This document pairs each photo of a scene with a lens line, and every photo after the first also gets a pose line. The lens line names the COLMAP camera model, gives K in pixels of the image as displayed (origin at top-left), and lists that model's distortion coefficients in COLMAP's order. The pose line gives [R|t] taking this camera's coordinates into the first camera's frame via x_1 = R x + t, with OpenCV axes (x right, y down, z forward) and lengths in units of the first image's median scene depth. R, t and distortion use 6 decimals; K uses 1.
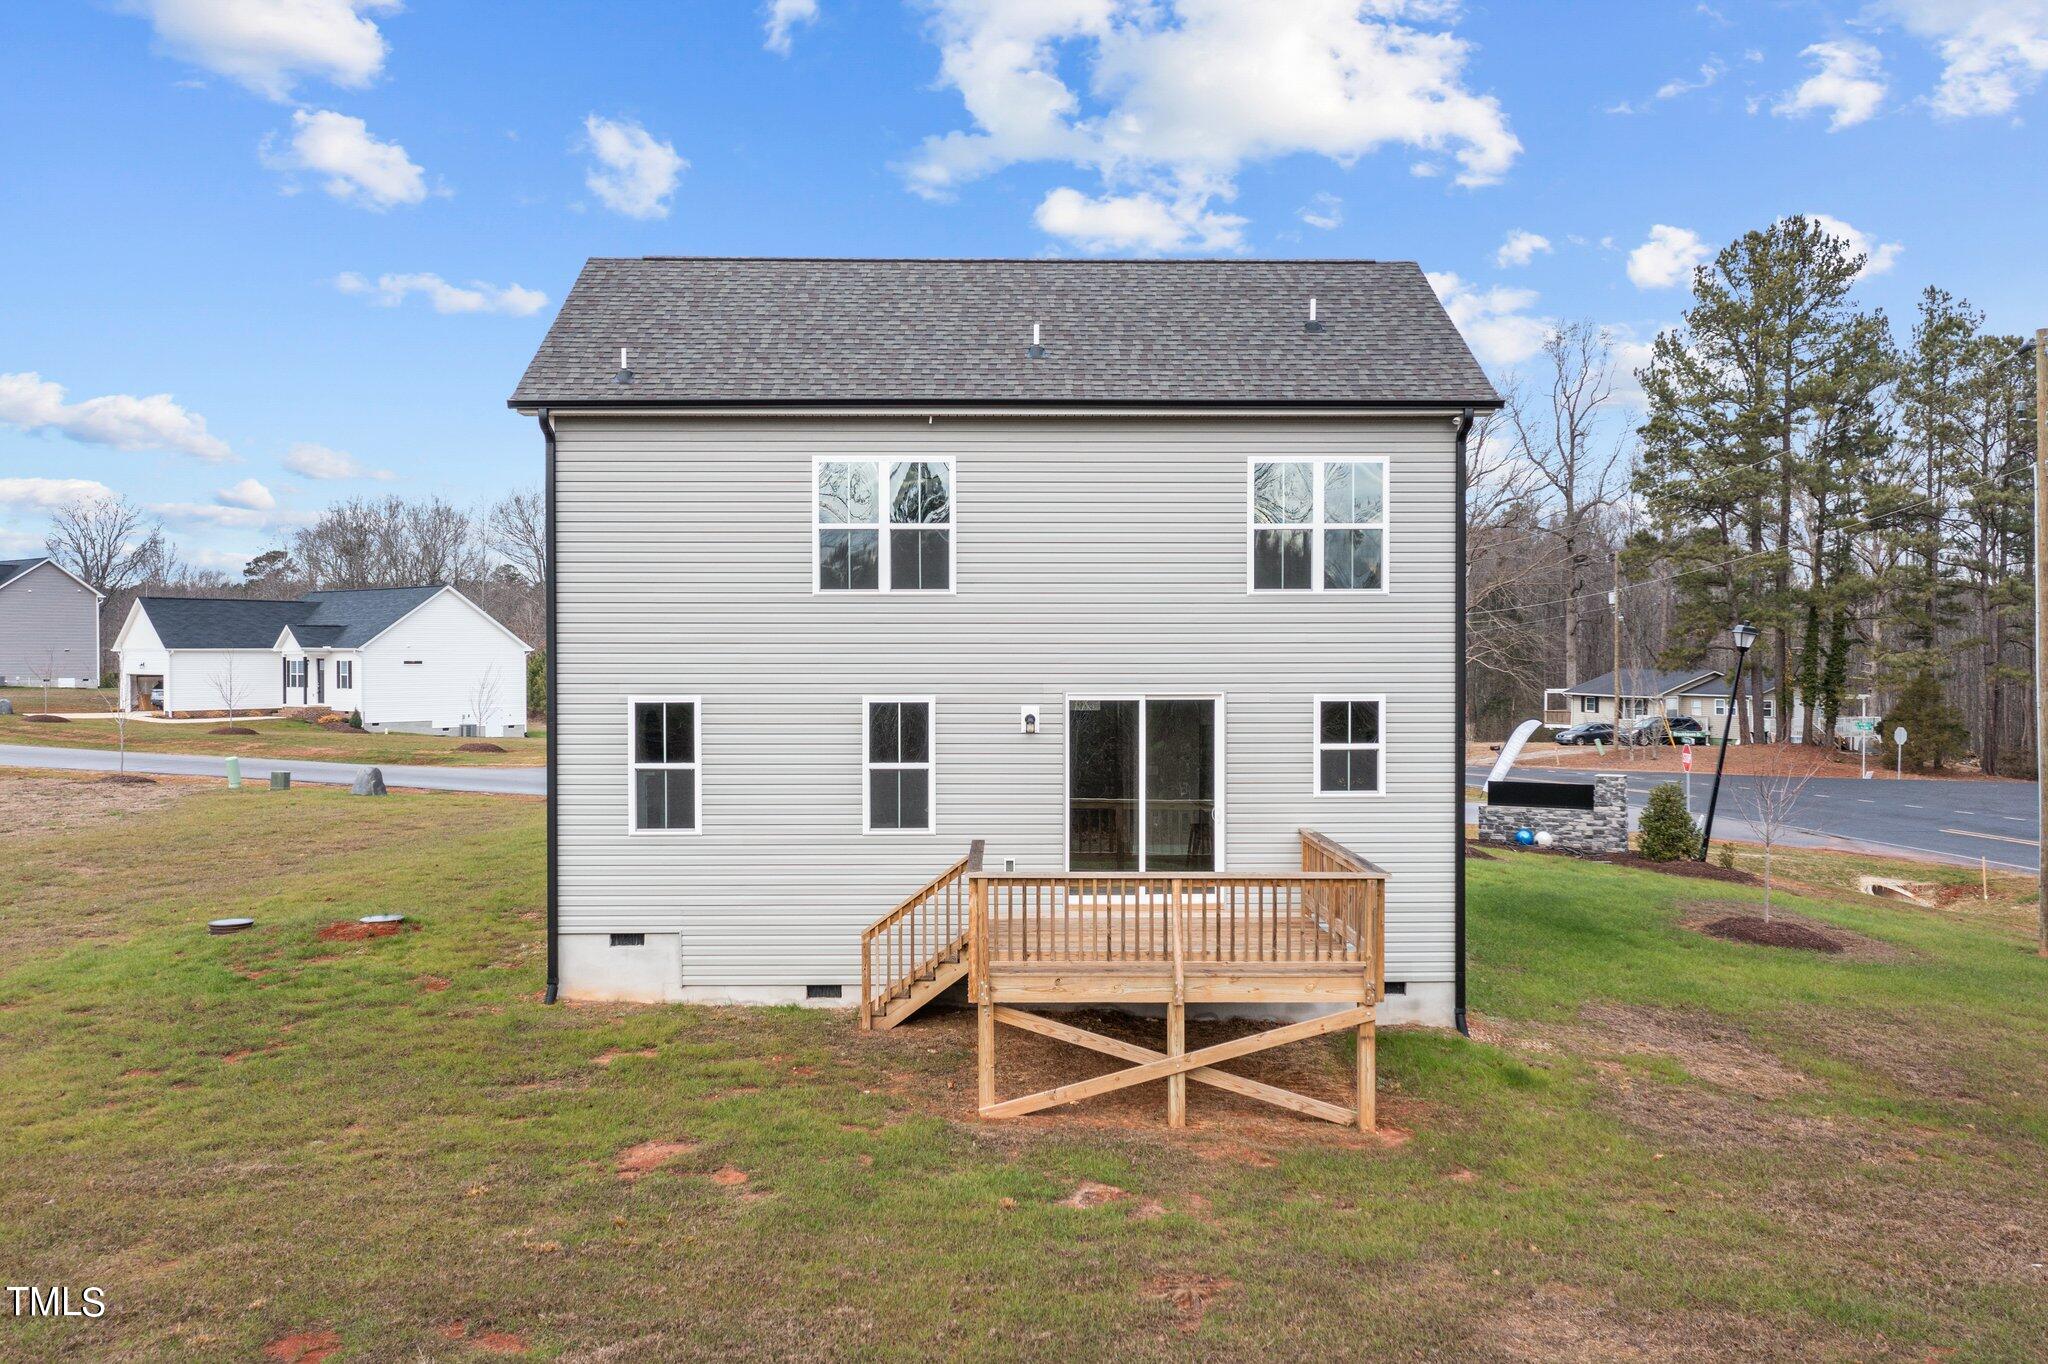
lens RADIAL K [[1737.4, 0, 1024.0], [0, 1737.4, 682.0], [0, 0, 1]] dist [-0.006207, -0.002135]
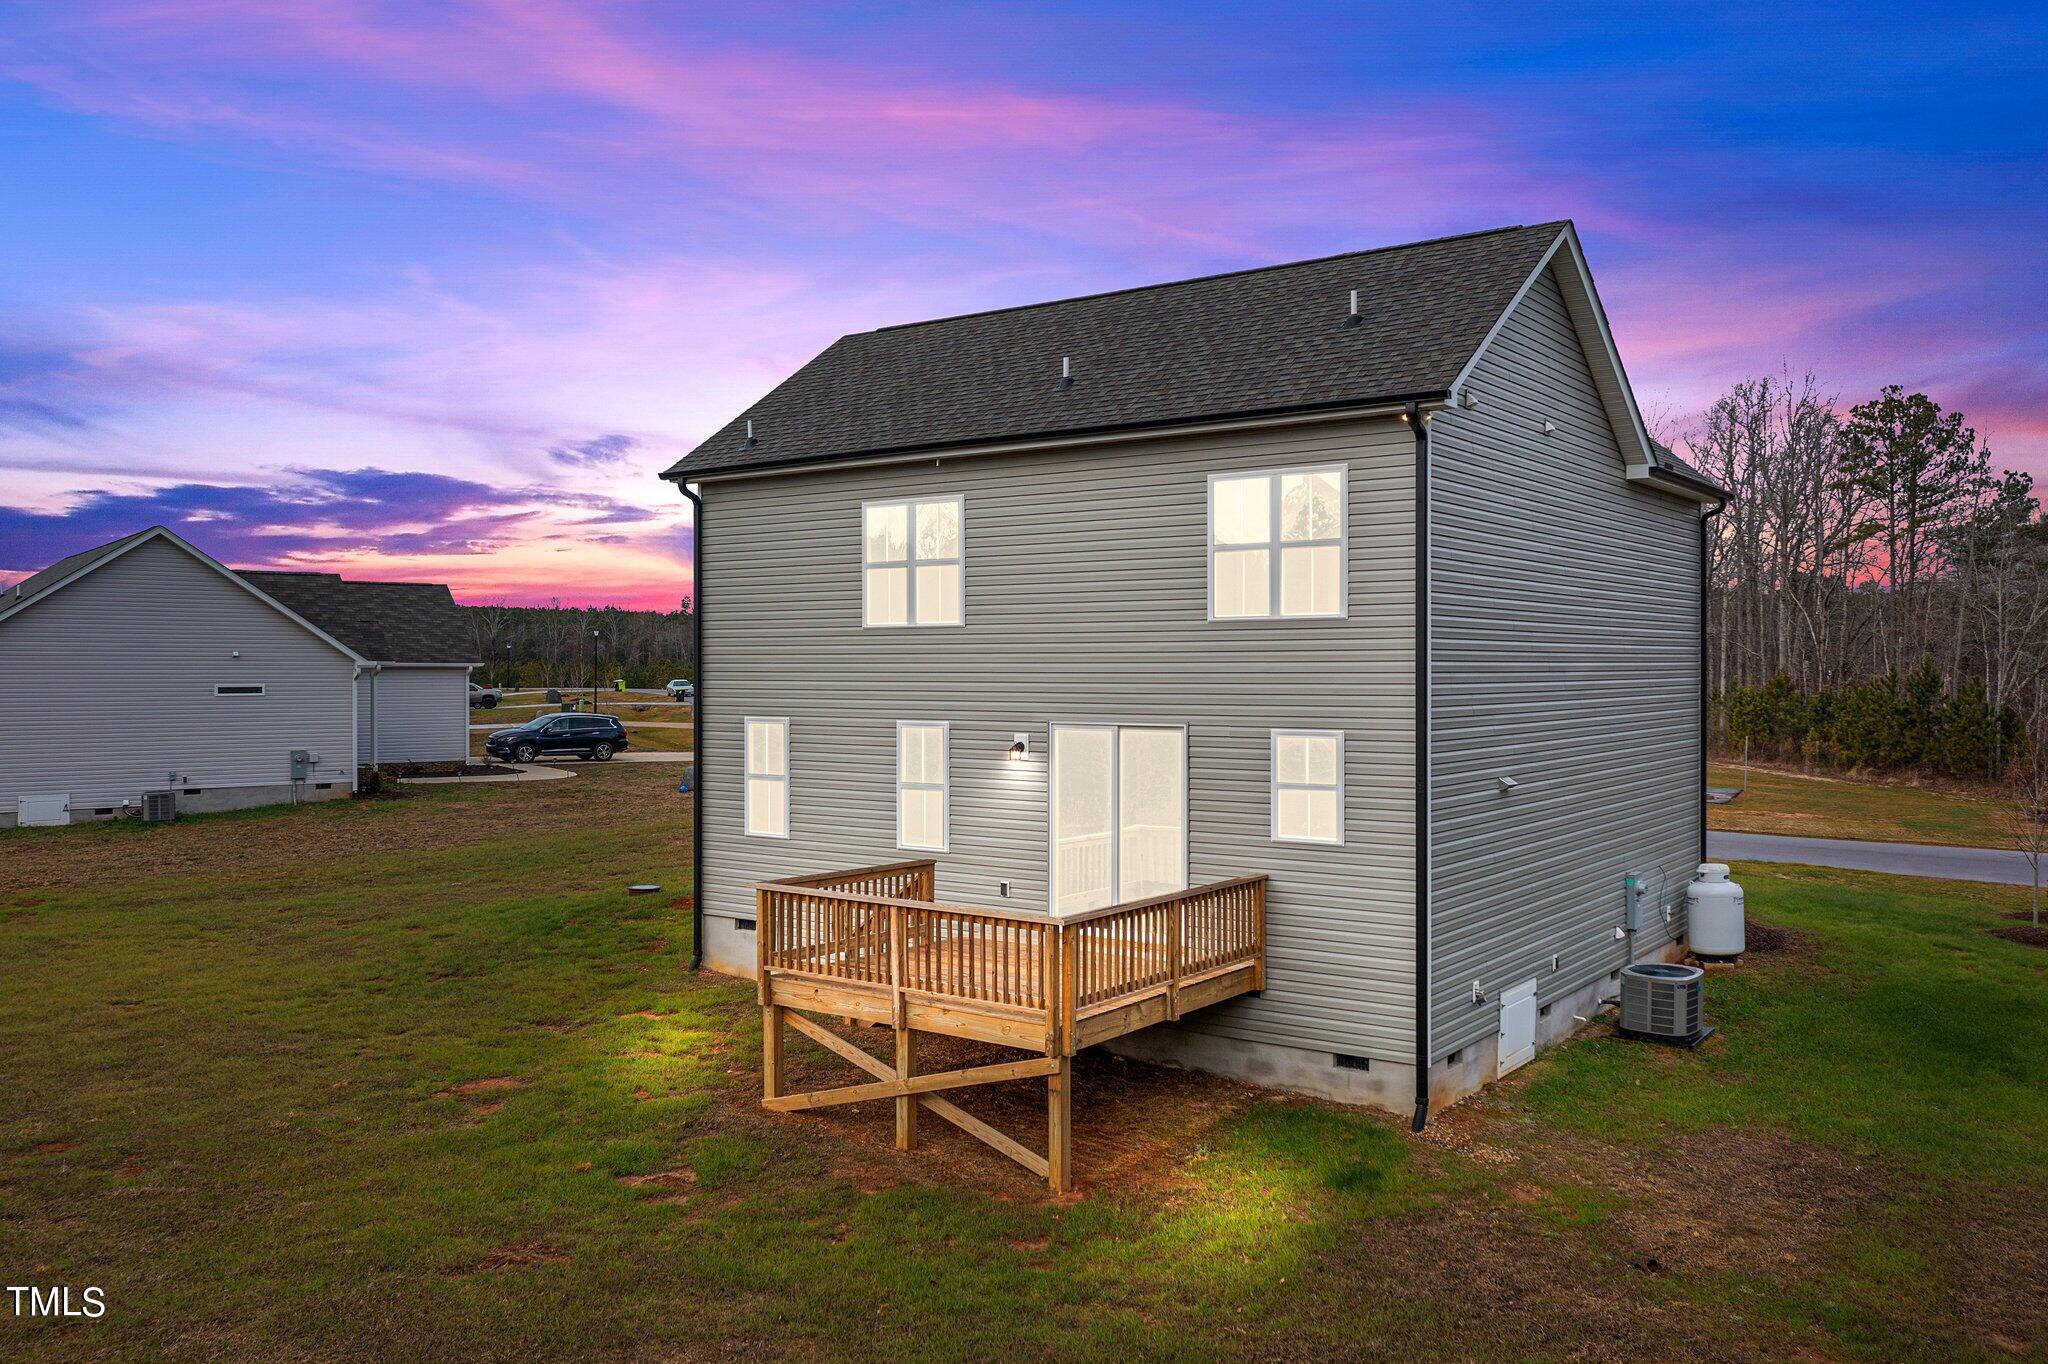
lens RADIAL K [[1737.4, 0, 1024.0], [0, 1737.4, 682.0], [0, 0, 1]] dist [-0.006207, -0.002135]
pose [[0.770935, 0.004452, -0.636898, 0.790839], [-0.012012, 0.999899, -0.007551, -0.010827], [0.636801, 0.013472, 0.770911, 0.255871]]
